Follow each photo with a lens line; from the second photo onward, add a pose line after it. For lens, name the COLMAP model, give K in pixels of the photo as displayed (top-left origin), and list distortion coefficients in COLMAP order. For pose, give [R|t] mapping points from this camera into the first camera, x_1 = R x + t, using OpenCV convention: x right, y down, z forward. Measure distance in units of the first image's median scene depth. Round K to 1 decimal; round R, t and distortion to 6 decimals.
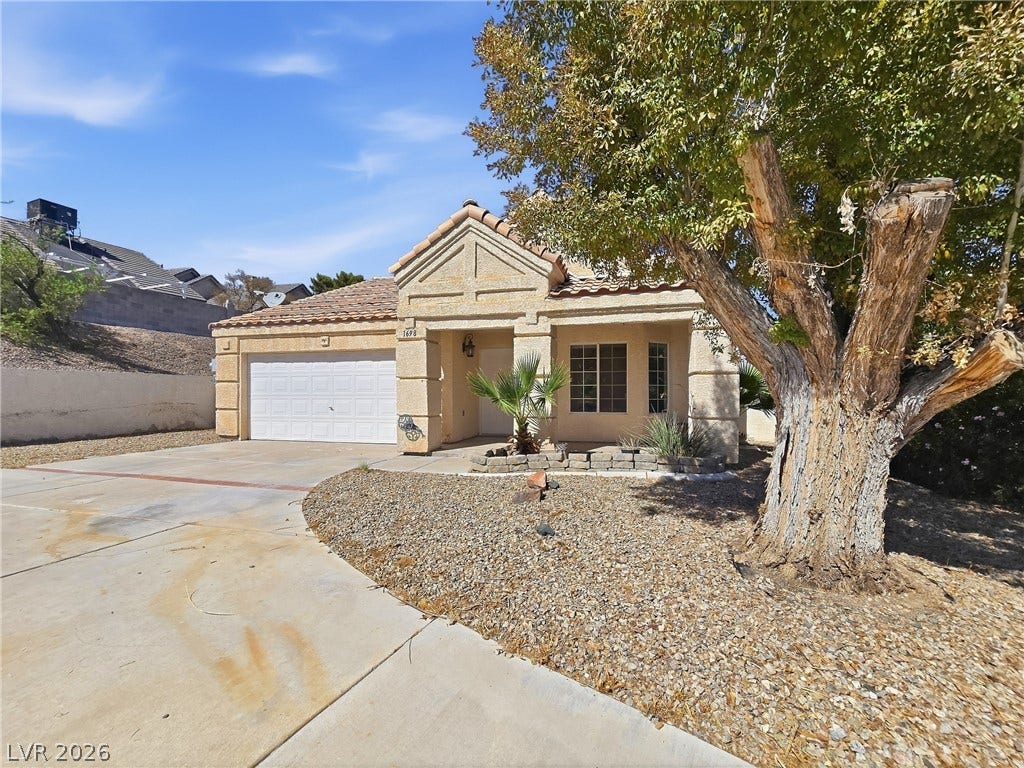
lens RADIAL K [[421.8, 0, 512.9], [0, 421.8, 380.2], [0, 0, 1]] dist [-0.000171, 0.000093]
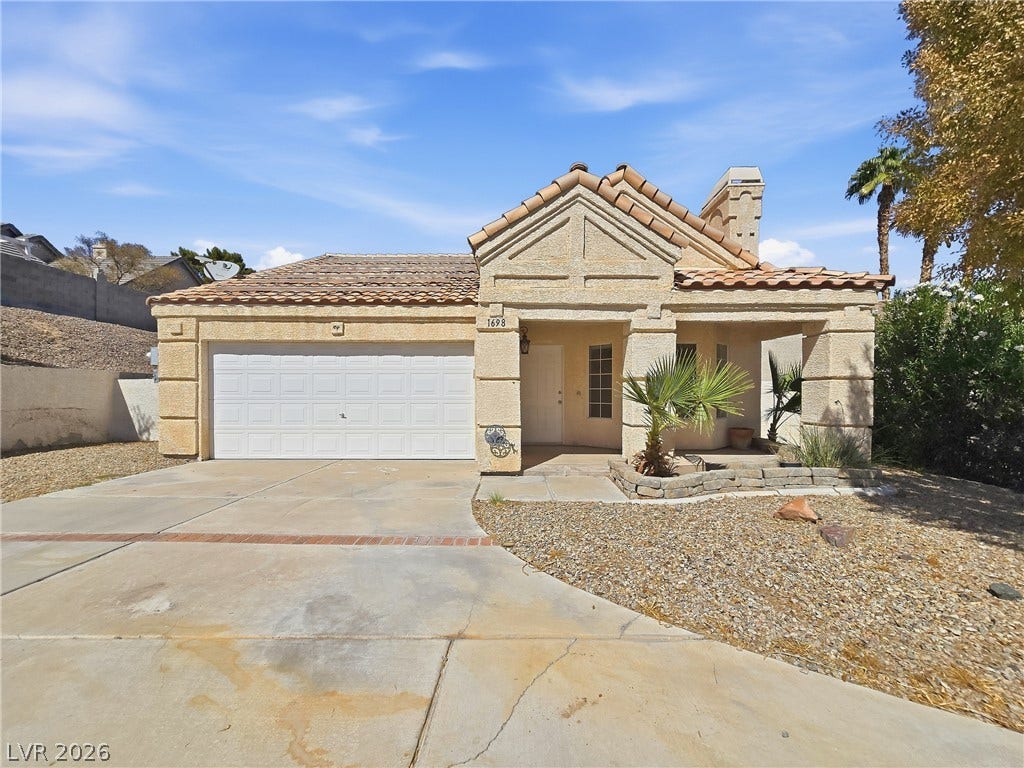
lens RADIAL K [[426.6, 0, 512.0], [0, 426.6, 384.0], [0, 0, 1]] dist [0.000501, 0.000156]
pose [[0.968302, 0.008188, 0.249649, -0.419432], [-0.011491, 0.999865, 0.011776, -0.005358], [-0.249518, -0.014271, 0.968265, 0.213164]]
